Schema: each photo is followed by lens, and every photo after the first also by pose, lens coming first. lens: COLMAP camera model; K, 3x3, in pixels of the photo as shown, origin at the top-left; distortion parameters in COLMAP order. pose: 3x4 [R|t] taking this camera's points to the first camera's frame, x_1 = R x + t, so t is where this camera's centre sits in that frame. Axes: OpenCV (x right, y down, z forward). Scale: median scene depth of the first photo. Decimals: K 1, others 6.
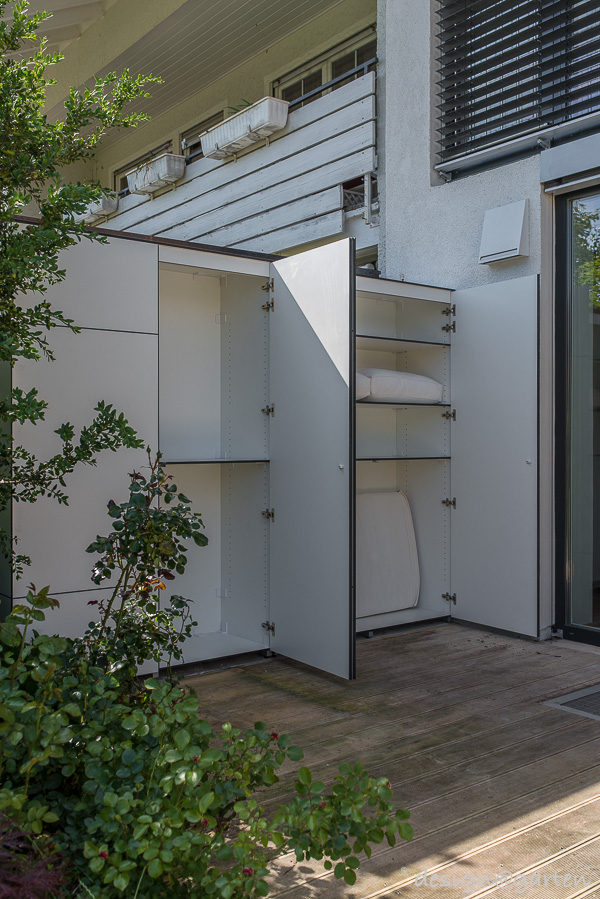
lens RADIAL K [[870.8, 0, 300.0], [0, 870.8, 449.5], [0, 0, 1]] dist [0.004954, 0.004784]
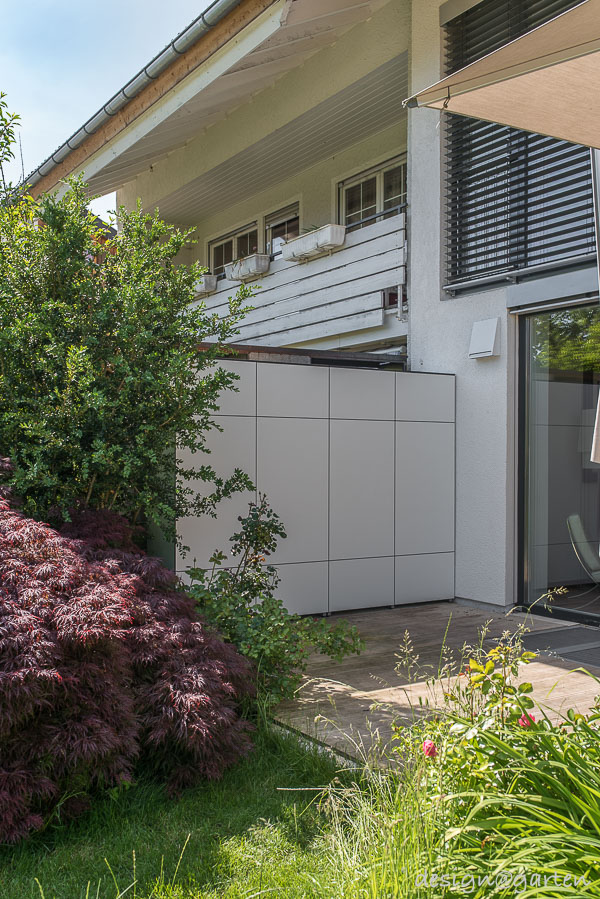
lens RADIAL K [[911.7, 0, 282.9], [0, 911.7, 453.7], [0, 0, 1]] dist [0.017174, 0.004089]
pose [[0.994291, 0.003050, -0.106658, 0.072578], [-0.004233, 0.999932, -0.010867, -0.042502], [0.106618, 0.011256, 0.994236, -0.725747]]
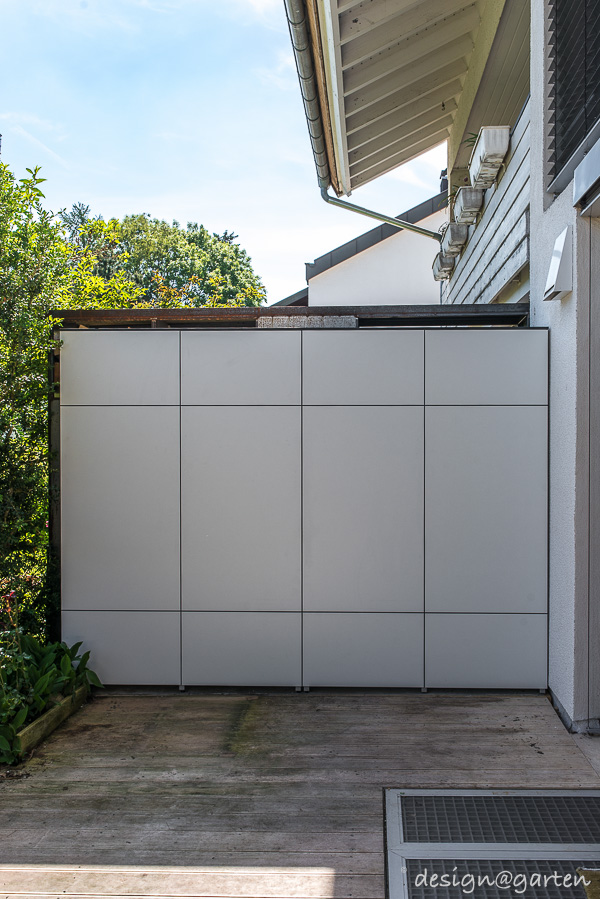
lens RADIAL K [[890.3, 0, 316.4], [0, 890.3, 448.3], [0, 0, 1]] dist [-0.001868, -0.000896]
pose [[0.761687, 0.010598, -0.647859, 0.779762], [-0.005610, 0.999937, 0.009763, -0.086254], [0.647921, -0.003802, 0.761698, 0.187573]]
